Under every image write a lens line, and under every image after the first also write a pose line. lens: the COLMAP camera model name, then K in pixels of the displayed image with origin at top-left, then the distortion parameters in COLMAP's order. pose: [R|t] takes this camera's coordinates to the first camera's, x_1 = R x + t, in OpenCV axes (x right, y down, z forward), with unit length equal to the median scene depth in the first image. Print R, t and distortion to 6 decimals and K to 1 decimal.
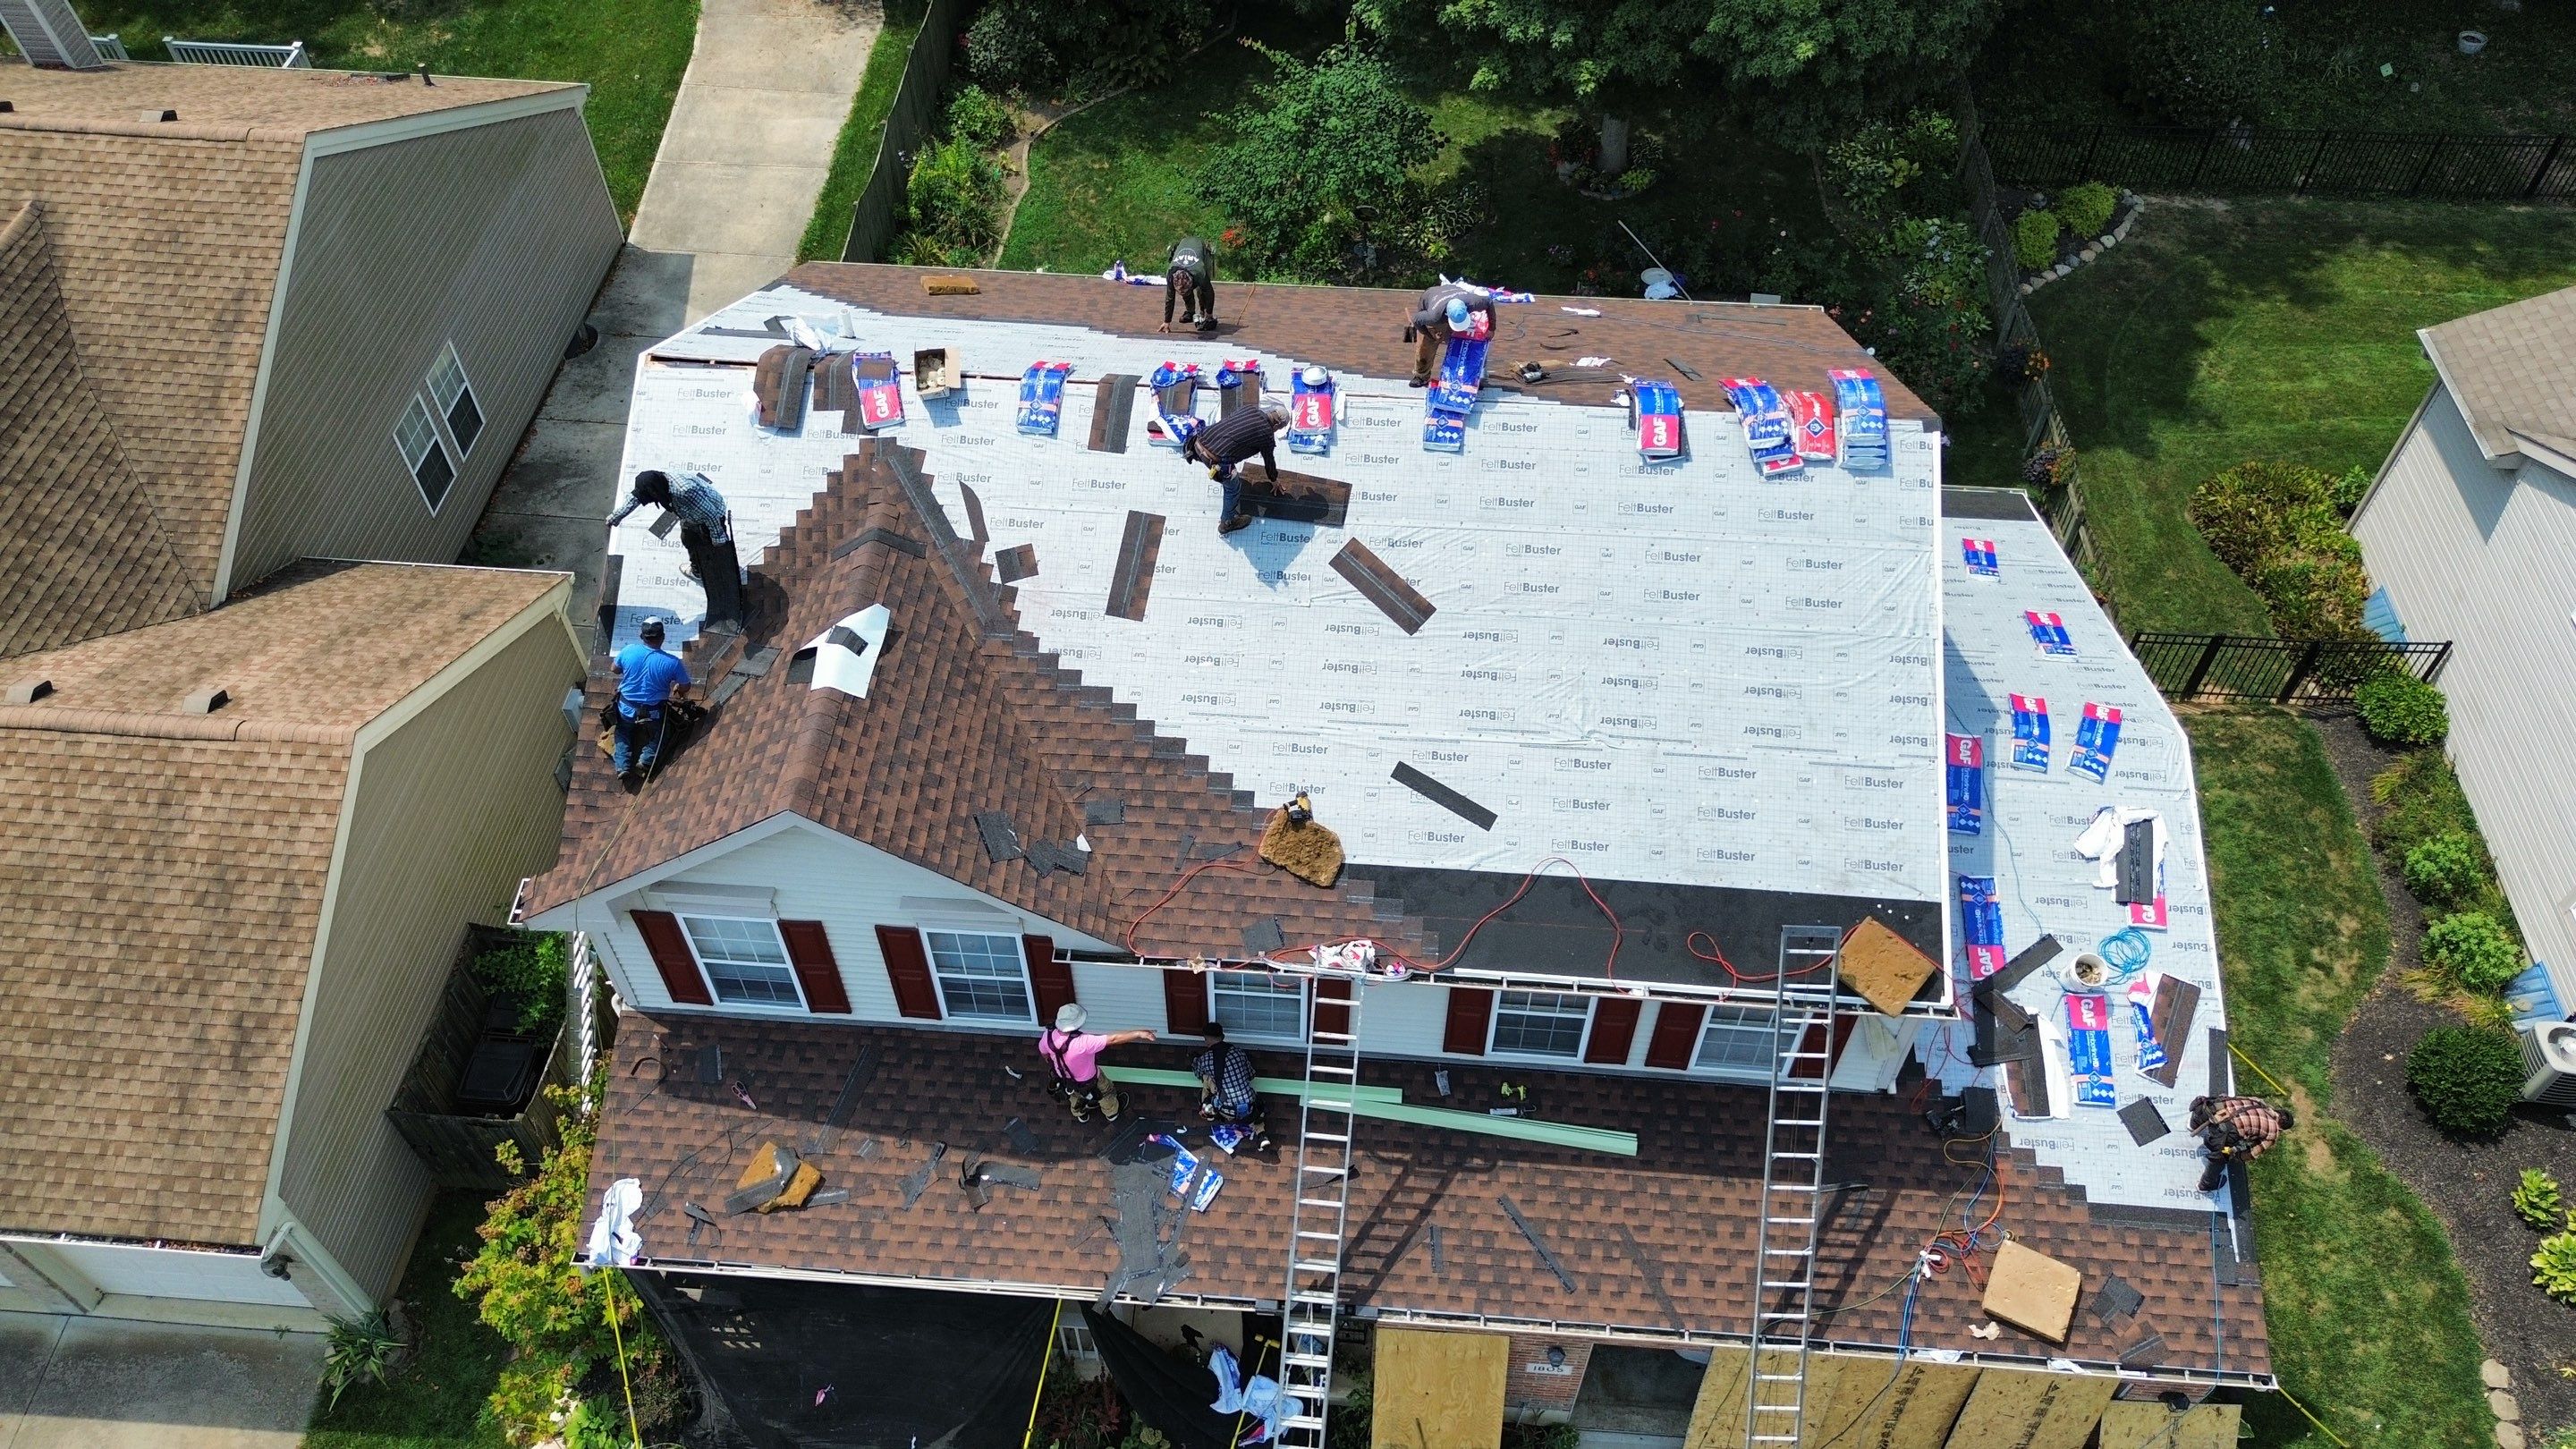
lens RADIAL K [[1841.7, 0, 1300.4], [0, 1841.7, 730.0], [0, 0, 1]] dist [0.051027, -0.048332]
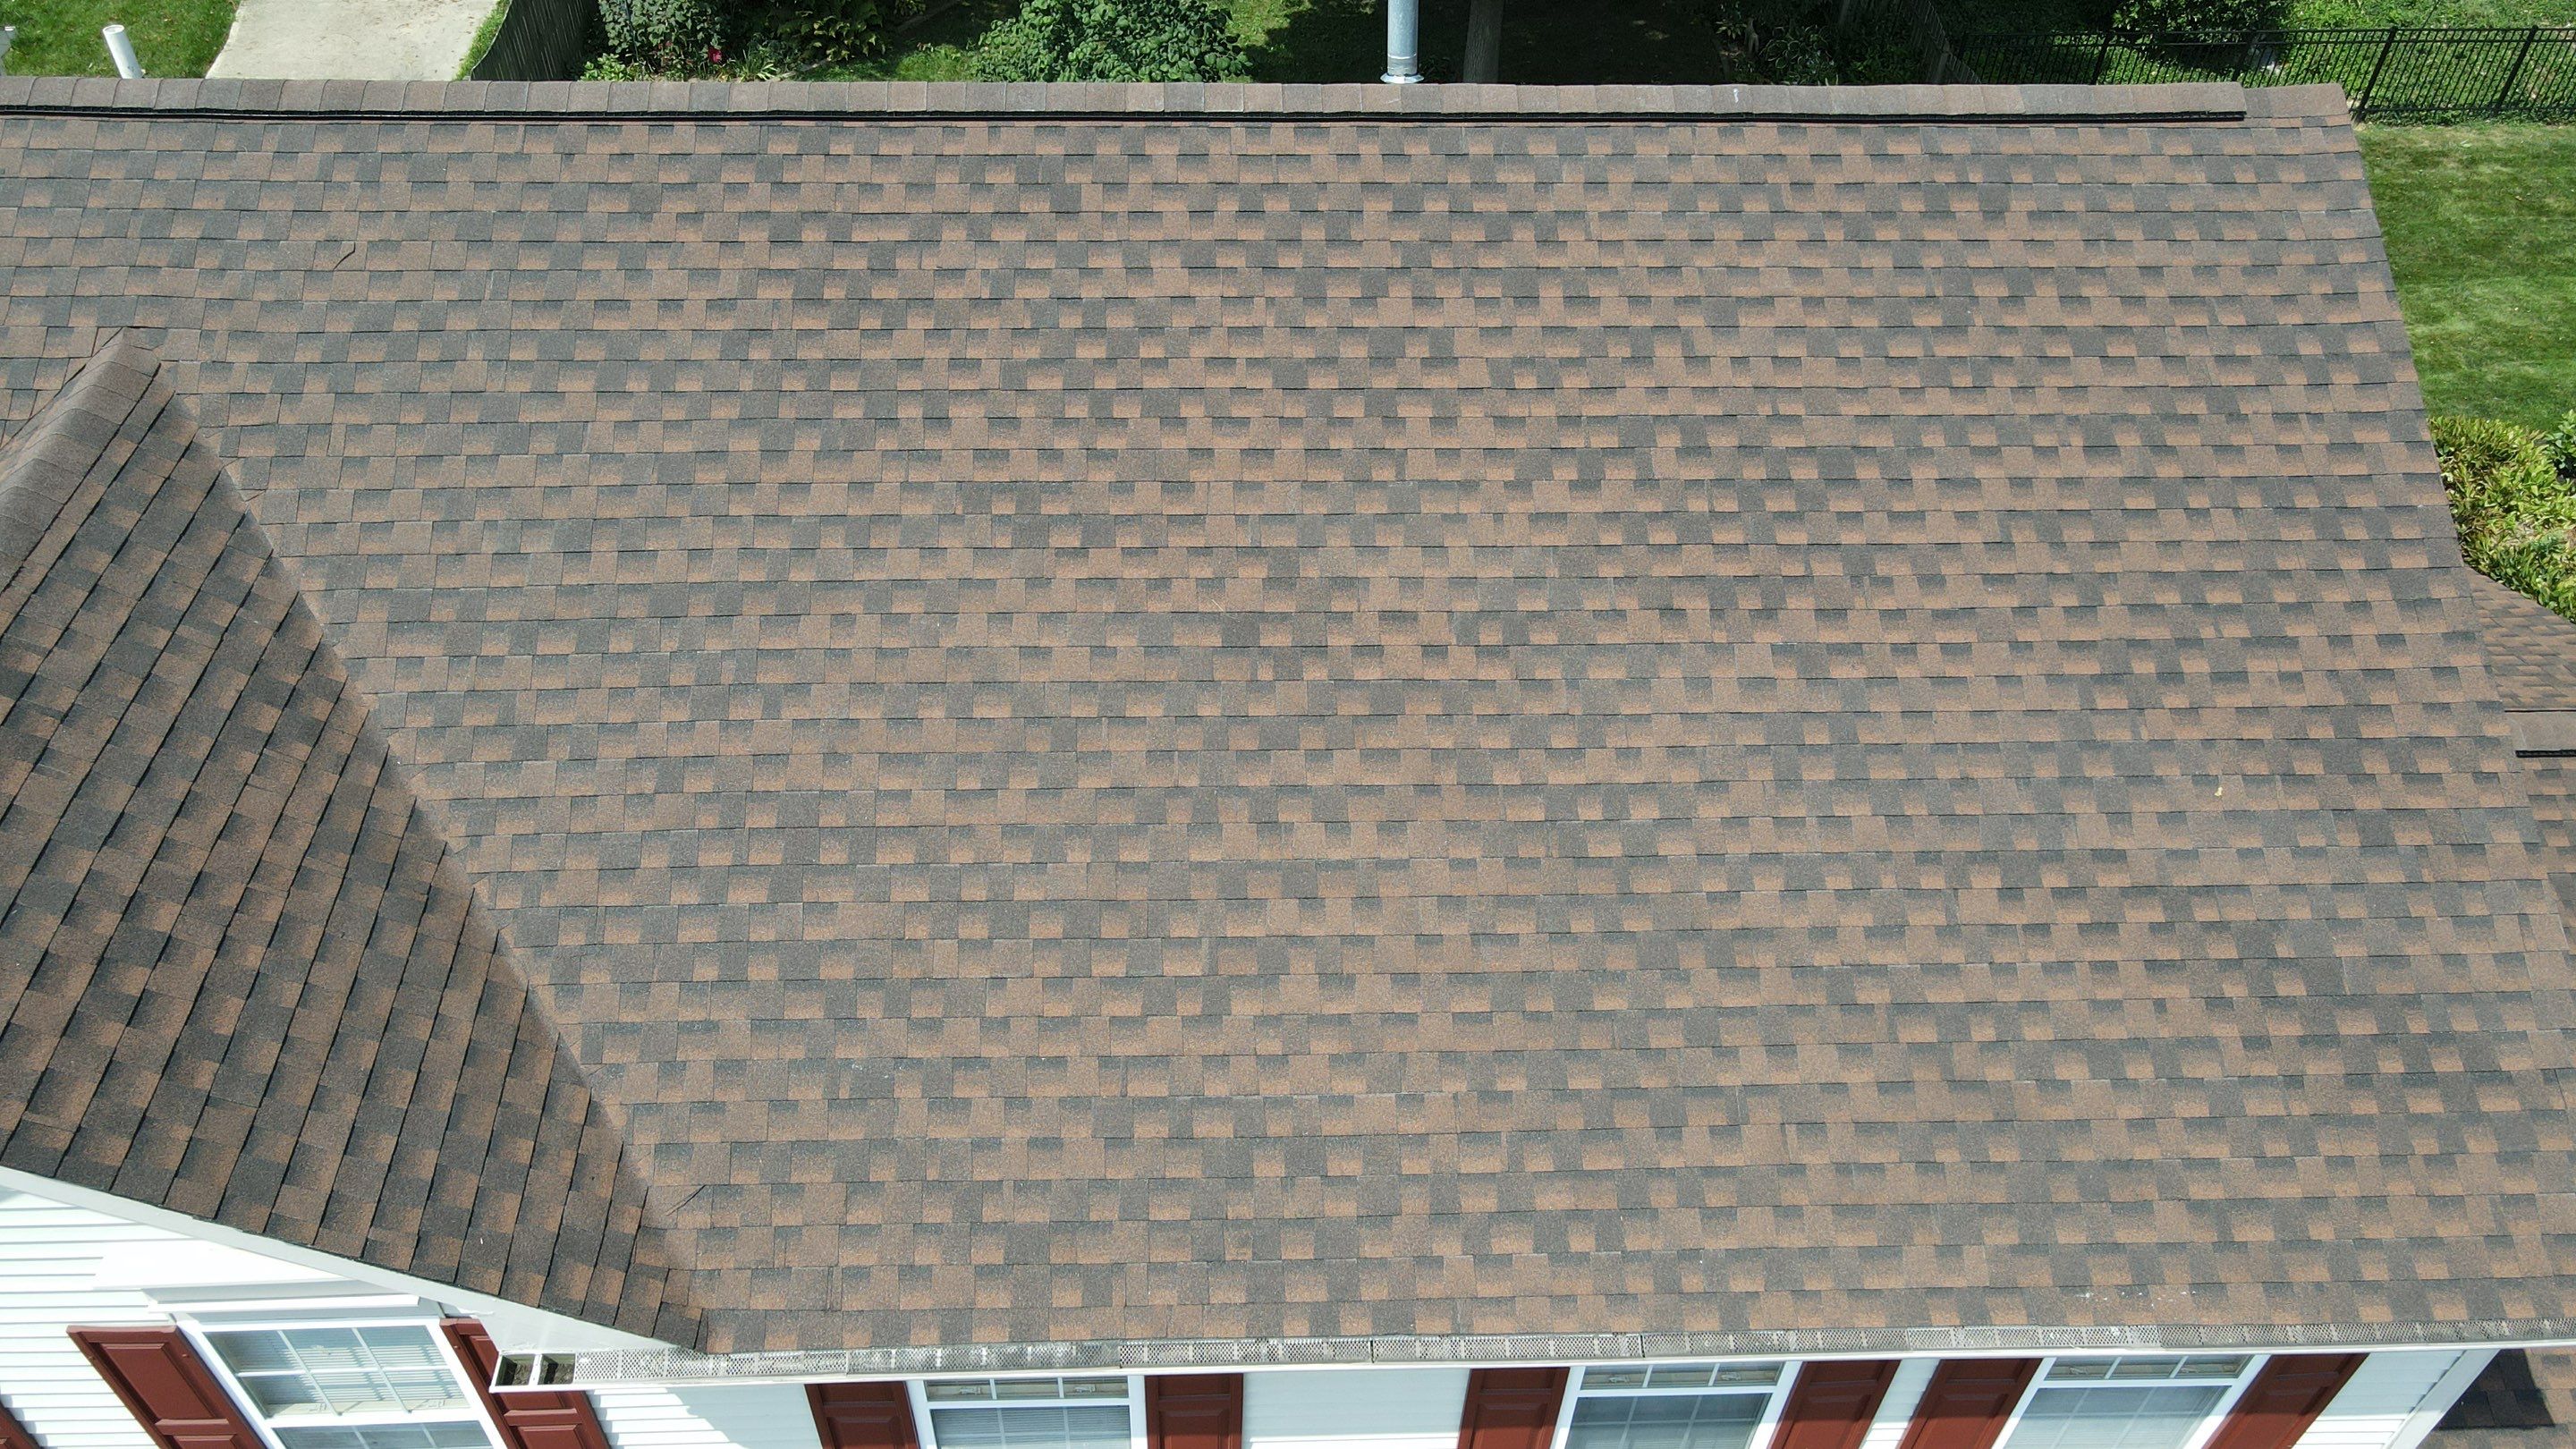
lens RADIAL K [[1841.7, 0, 1267.2], [0, 1841.7, 746.1], [0, 0, 1]] dist [0.051027, -0.048332]
pose [[0.994629, -0.062508, 0.082493, 0.005758], [0.070978, 0.992032, -0.104085, 0.037575], [-0.075330, 0.109381, 0.991141, 0.515644]]
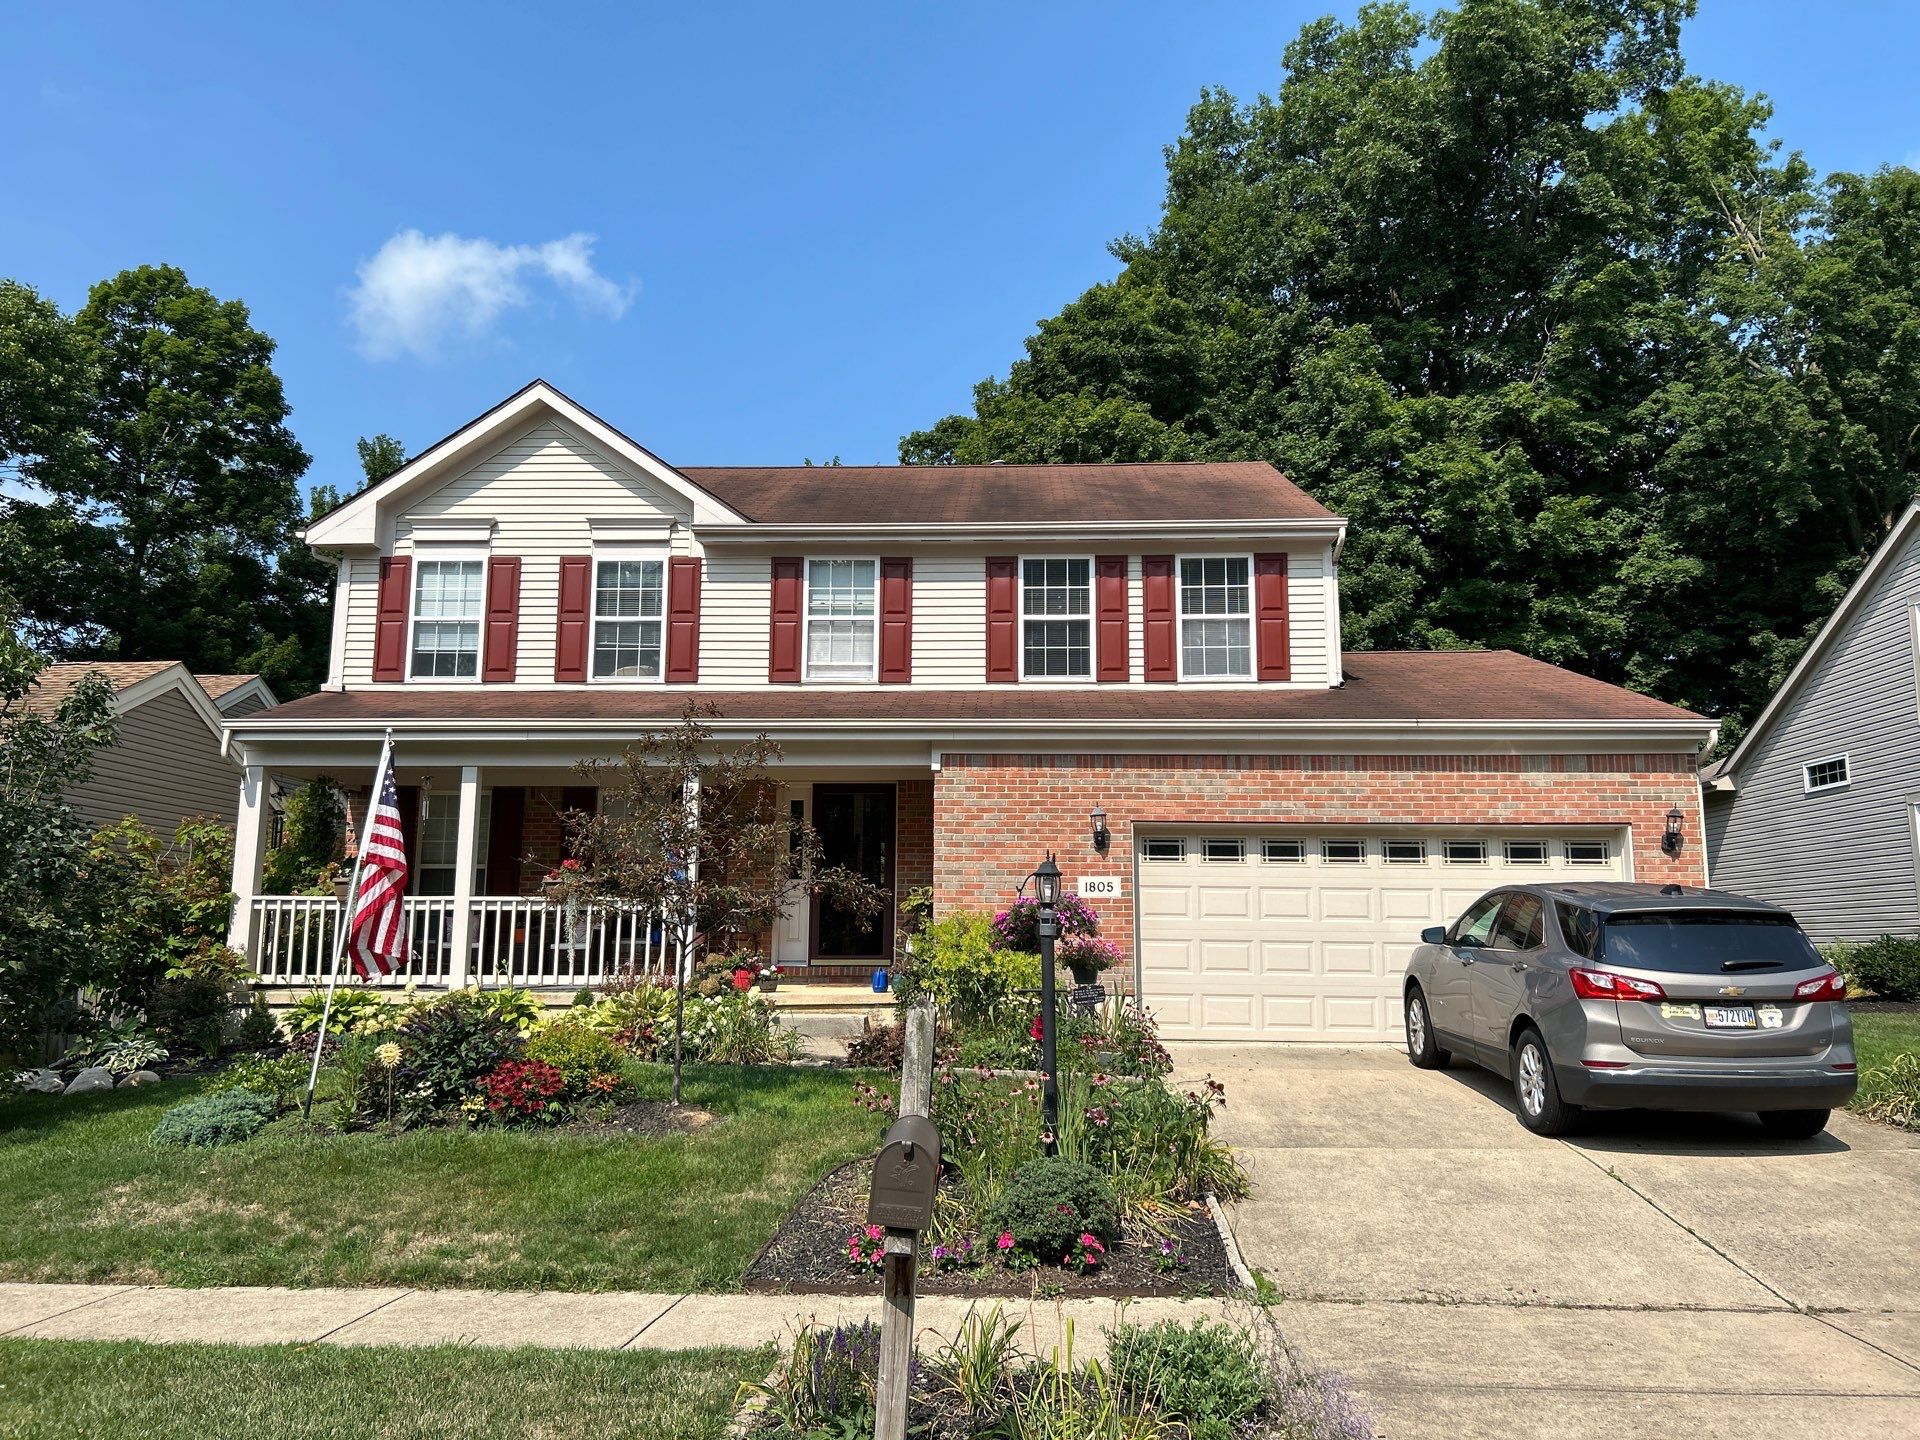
lens RADIAL K [[1463.9, 0, 960.5], [0, 1463.9, 745.0], [0, 0, 1]] dist [0.046067, -0.048383]
pose [[0.999606, 0.001997, 0.028003, 0.032044], [0.022818, 0.523300, -0.851843, 1.022859], [-0.016355, 0.852146, 0.523048, 0.501497]]
